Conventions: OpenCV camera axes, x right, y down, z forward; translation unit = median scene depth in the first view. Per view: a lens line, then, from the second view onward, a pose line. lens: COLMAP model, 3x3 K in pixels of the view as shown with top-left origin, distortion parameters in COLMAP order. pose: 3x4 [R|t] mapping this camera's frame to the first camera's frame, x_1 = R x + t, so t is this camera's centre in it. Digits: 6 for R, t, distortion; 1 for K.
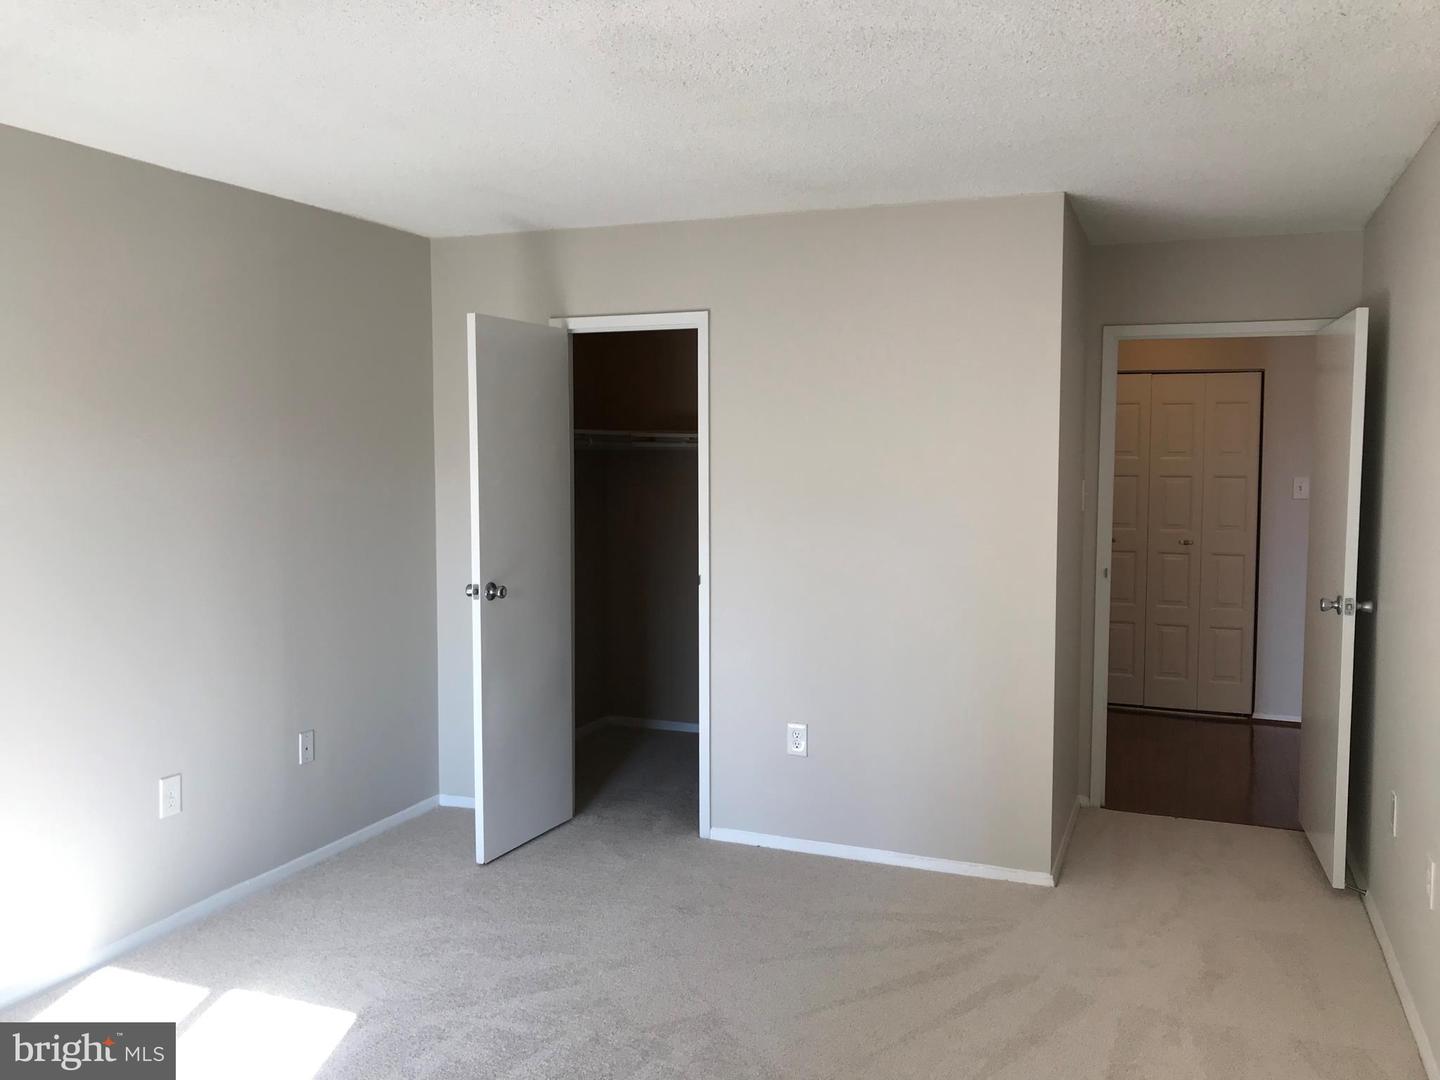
lens RADIAL K [[1171.0, 0, 720.0], [0, 1171.0, 540.0], [0, 0, 1]] dist [0.010975, -0.009656]
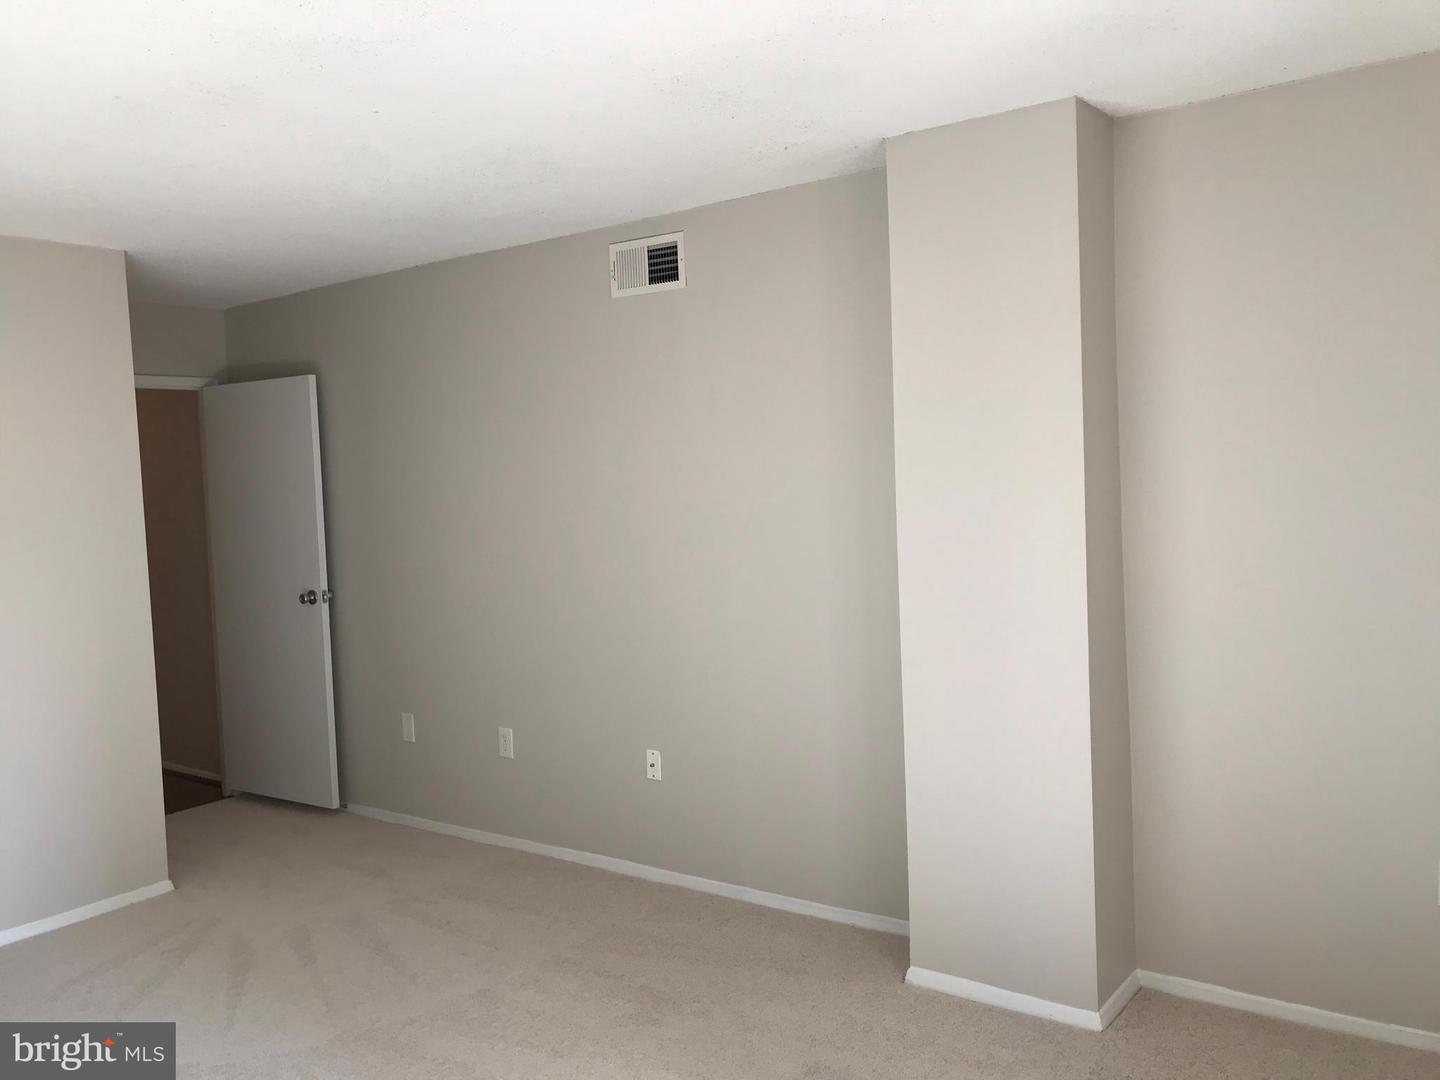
lens RADIAL K [[1171.0, 0, 720.0], [0, 1171.0, 540.0], [0, 0, 1]] dist [0.010975, -0.009656]
pose [[0.224890, -0.059007, 0.972596, -0.650064], [0.110702, 0.993249, 0.034663, -0.003816], [-0.968075, 0.099873, 0.229904, 0.246369]]
